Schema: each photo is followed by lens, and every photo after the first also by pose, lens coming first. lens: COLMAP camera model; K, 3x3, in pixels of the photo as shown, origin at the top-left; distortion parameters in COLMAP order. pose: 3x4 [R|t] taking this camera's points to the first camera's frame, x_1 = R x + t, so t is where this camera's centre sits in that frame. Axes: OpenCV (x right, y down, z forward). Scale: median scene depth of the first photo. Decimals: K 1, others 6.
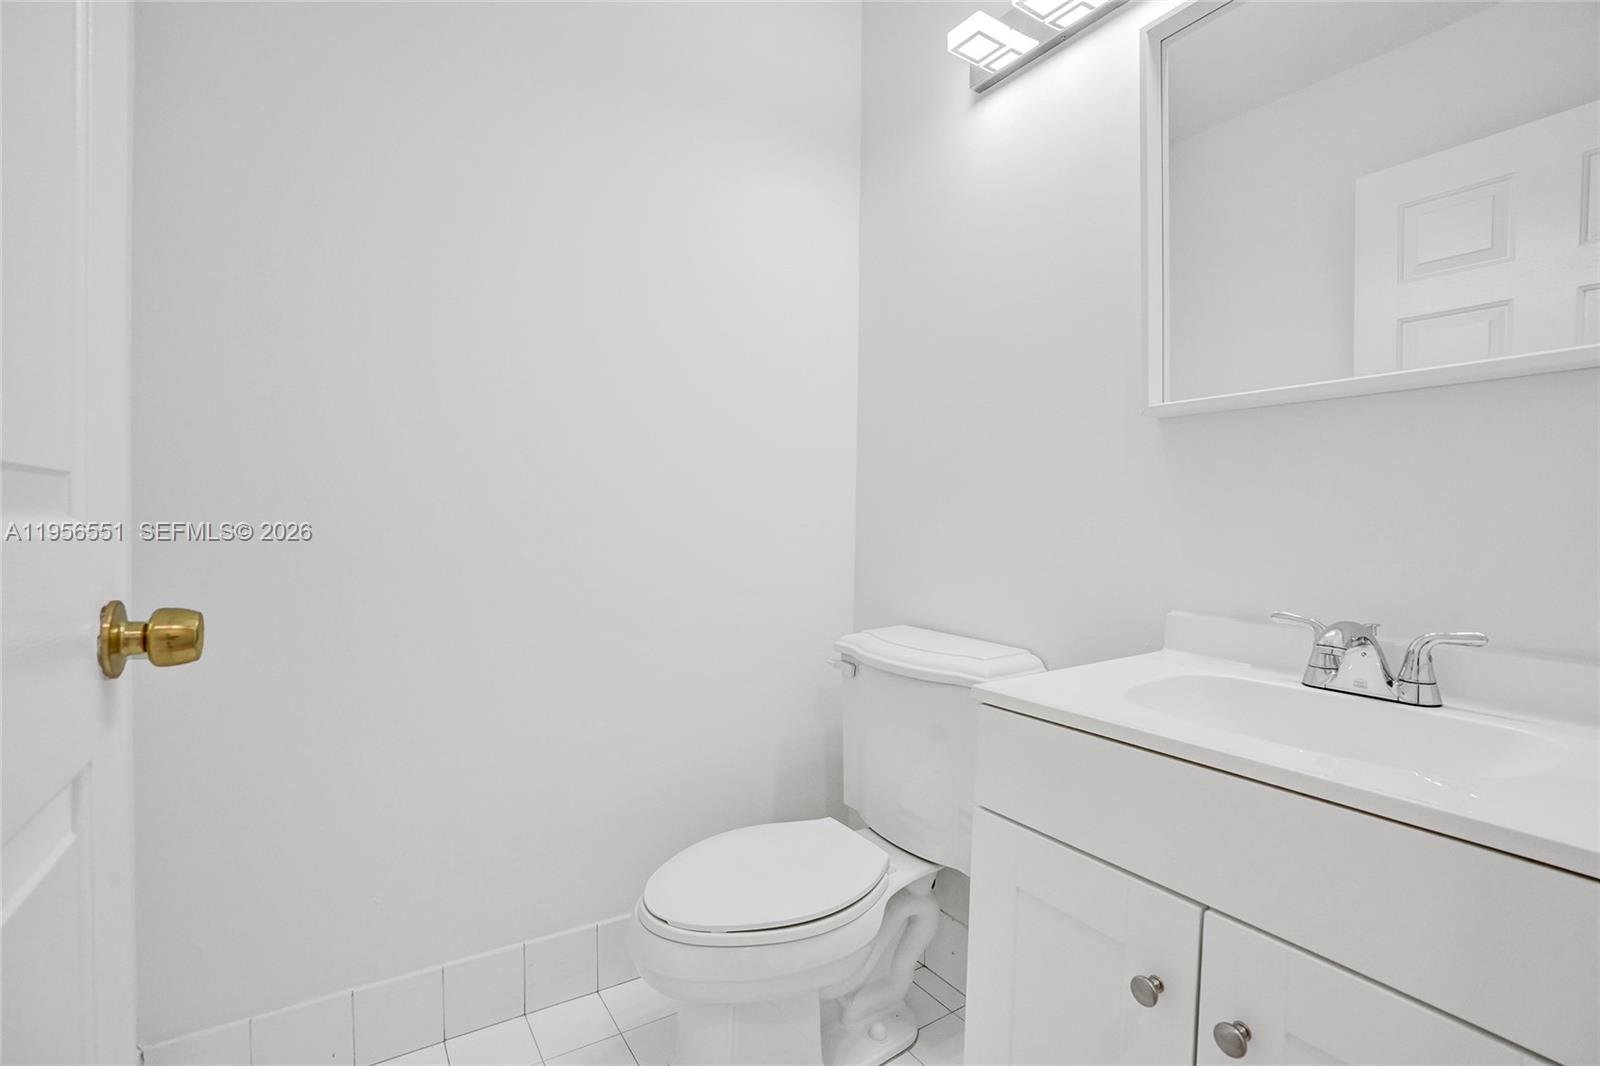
lens RADIAL K [[738.9, 0, 799.6], [0, 738.9, 531.8], [0, 0, 1]] dist [-0.072344, 0.030365]
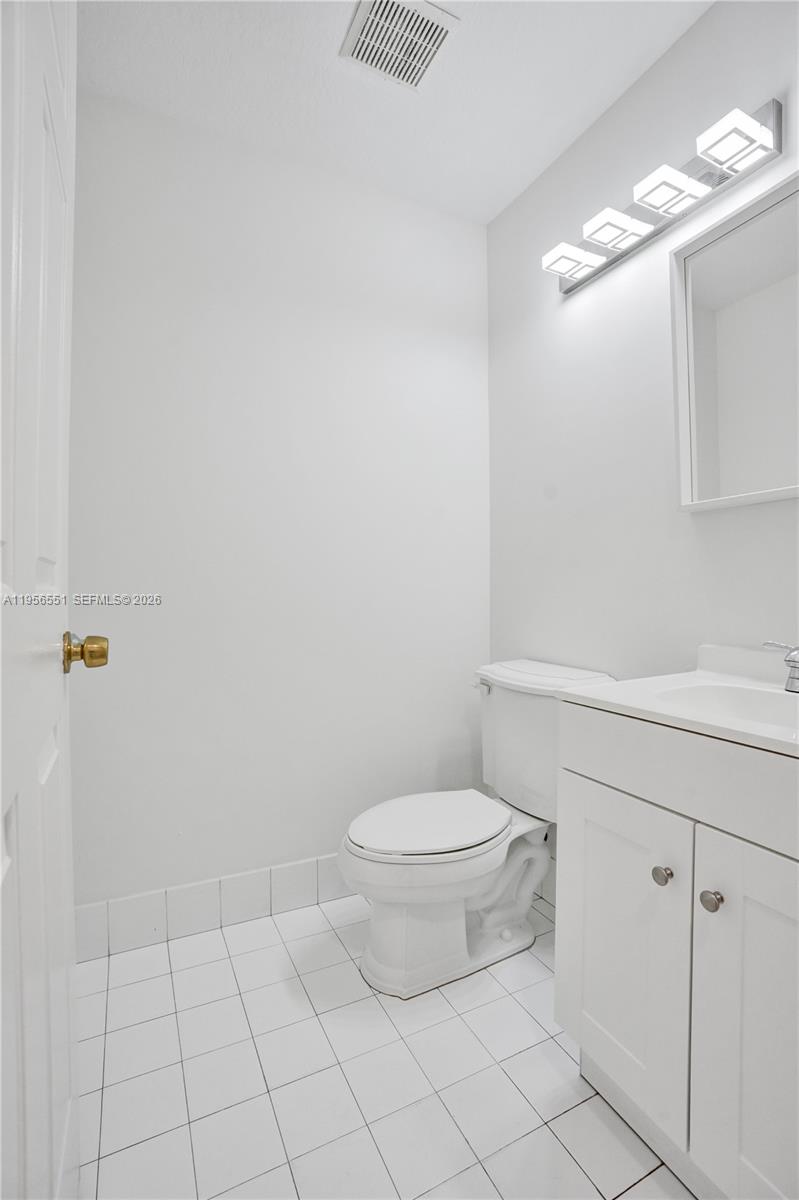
lens RADIAL K [[554.2, 0, 400.2], [0, 554.2, 591.1], [0, 0, 1]] dist [-0.072344, 0.030365]
pose [[0.994237, -0.015139, -0.106133, 0.022354], [0.013354, 0.999757, -0.017514, 0.011489], [0.106372, 0.015996, 0.994198, -0.132142]]
